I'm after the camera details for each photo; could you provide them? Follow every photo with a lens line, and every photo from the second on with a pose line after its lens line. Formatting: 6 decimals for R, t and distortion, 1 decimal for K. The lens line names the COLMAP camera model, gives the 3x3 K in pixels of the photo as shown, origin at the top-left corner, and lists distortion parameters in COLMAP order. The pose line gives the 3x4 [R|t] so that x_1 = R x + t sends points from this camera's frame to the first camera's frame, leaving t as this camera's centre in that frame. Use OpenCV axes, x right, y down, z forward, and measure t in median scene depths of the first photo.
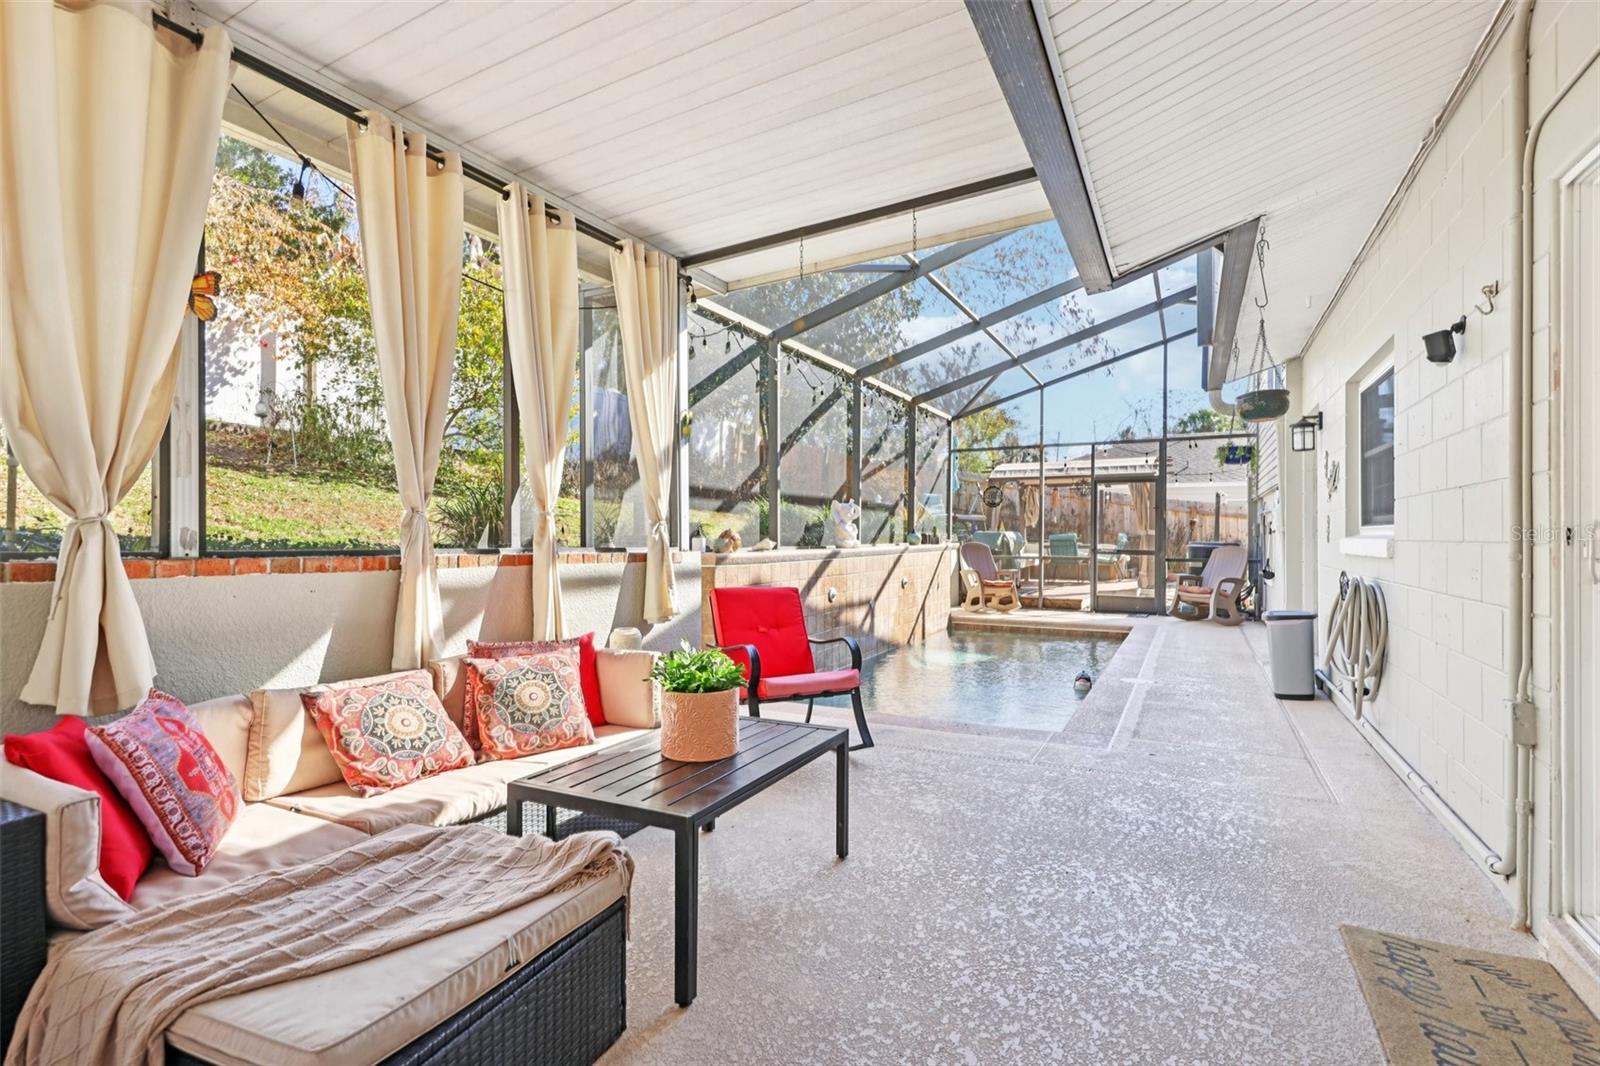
lens RADIAL K [[755.6, 0, 792.4], [0, 755.6, 530.4], [0, 0, 1]] dist [0.000818, 0.000087]
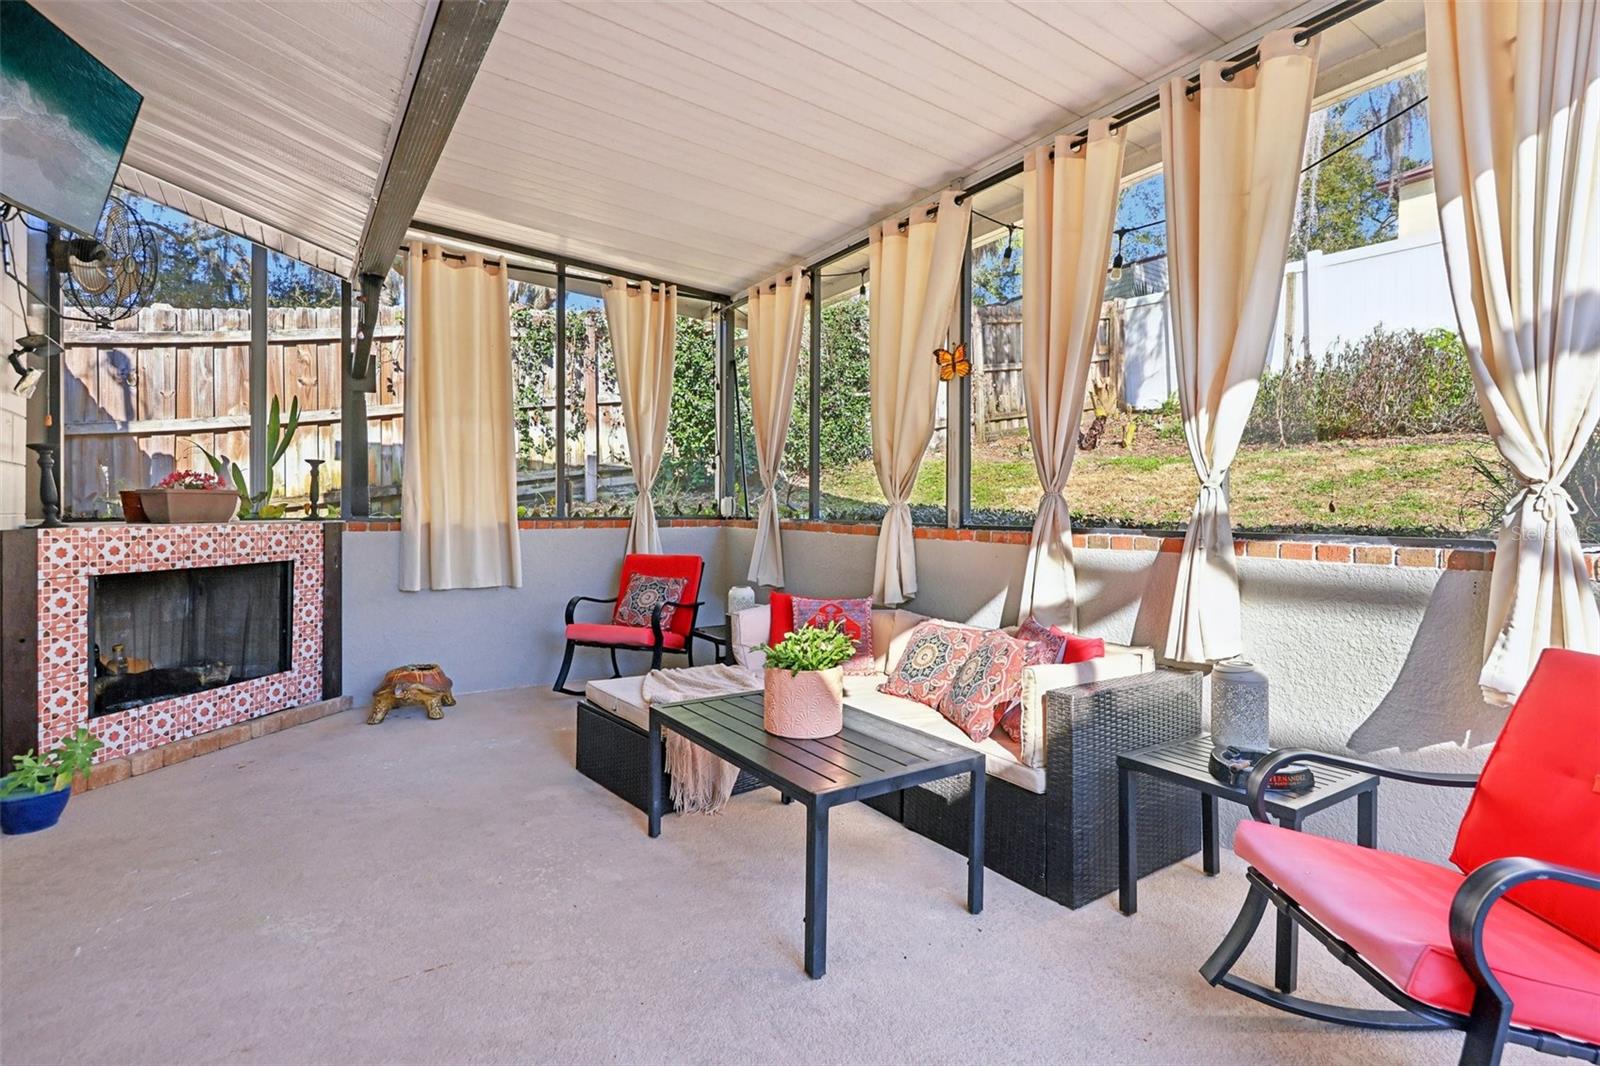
lens RADIAL K [[755.6, 0, 798.8], [0, 755.6, 528.2], [0, 0, 1]] dist [0.000818, 0.000087]
pose [[-0.456581, 0.006601, -0.889658, 0.588789], [-0.005105, 0.999937, 0.010040, 0.016331], [0.889667, 0.009126, -0.456518, 1.098939]]
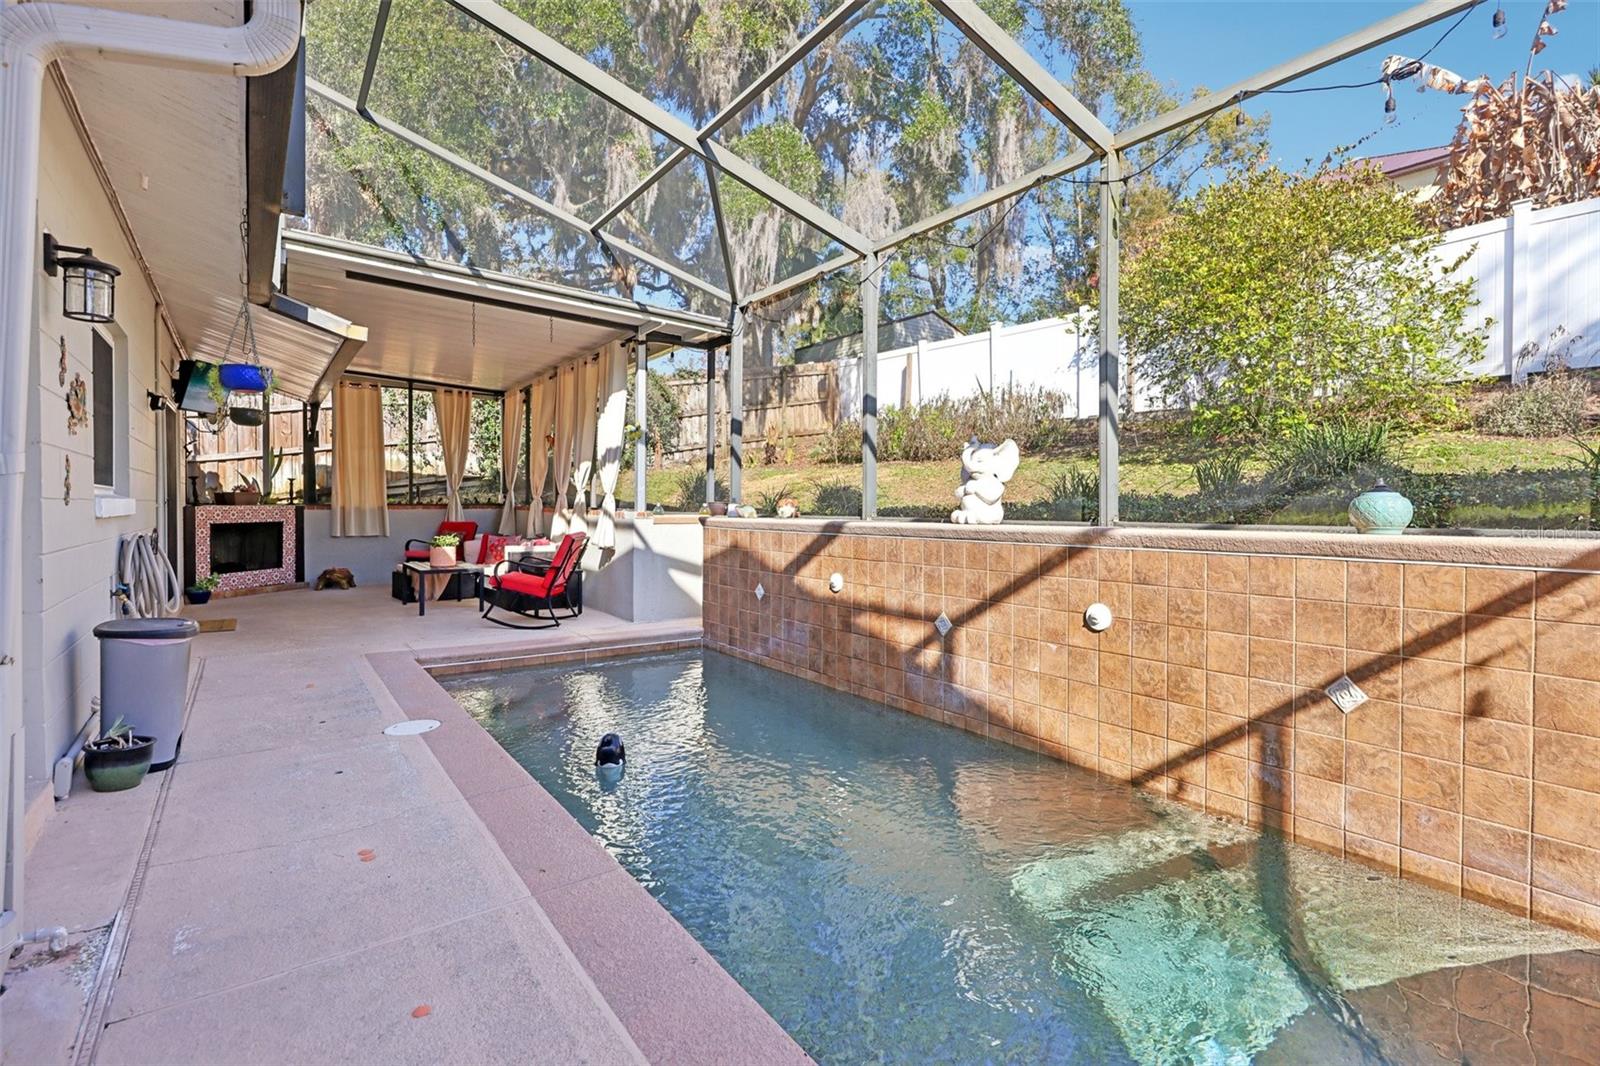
lens RADIAL K [[755.6, 0, 795.6], [0, 755.6, 526.7], [0, 0, 1]] dist [0.000818, 0.000087]
pose [[-0.433893, 0.013689, -0.900860, 1.165430], [-0.006600, 0.999809, 0.018371, 0.028370], [0.900940, 0.013917, -0.433720, 2.062288]]
